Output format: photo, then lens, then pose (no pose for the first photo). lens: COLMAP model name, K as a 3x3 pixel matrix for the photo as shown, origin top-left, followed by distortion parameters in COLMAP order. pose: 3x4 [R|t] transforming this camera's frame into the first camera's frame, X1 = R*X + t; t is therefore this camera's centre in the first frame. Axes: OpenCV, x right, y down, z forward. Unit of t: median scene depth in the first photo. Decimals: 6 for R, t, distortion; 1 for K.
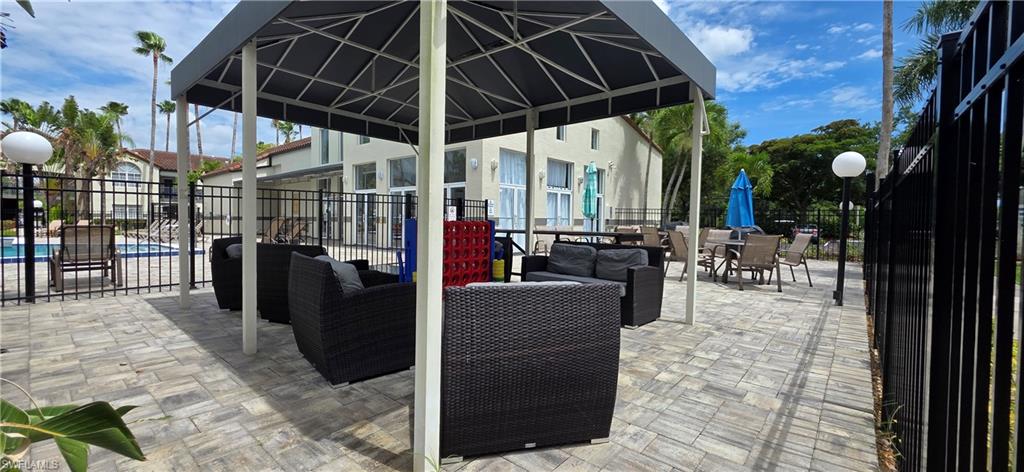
lens RADIAL K [[410.1, 0, 514.8], [0, 410.1, 232.3], [0, 0, 1]] dist [0.002697, 0.000614]
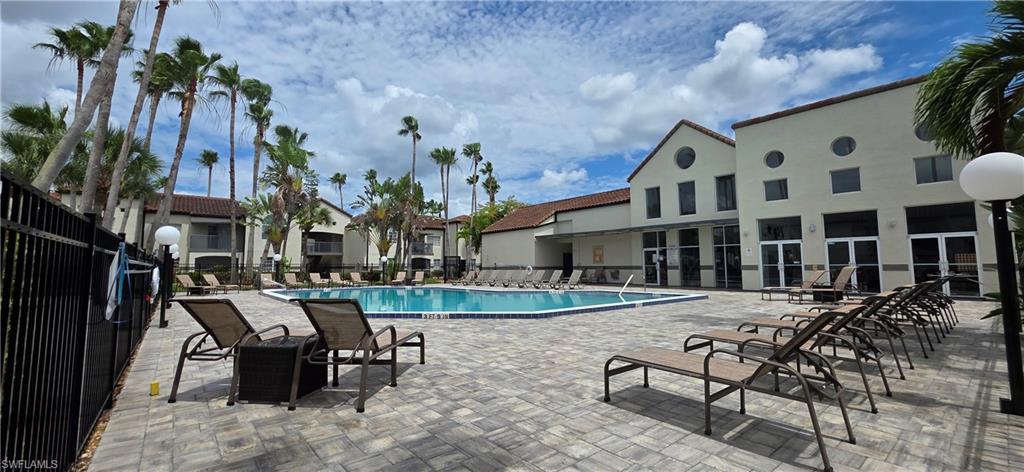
lens RADIAL K [[410.1, 0, 514.8], [0, 410.1, 232.3], [0, 0, 1]] dist [0.002697, 0.000614]
pose [[0.985385, -0.036600, -0.166362, -0.387906], [0.019244, 0.994311, -0.104764, -0.007771], [0.169250, 0.100032, 0.980484, -0.117087]]
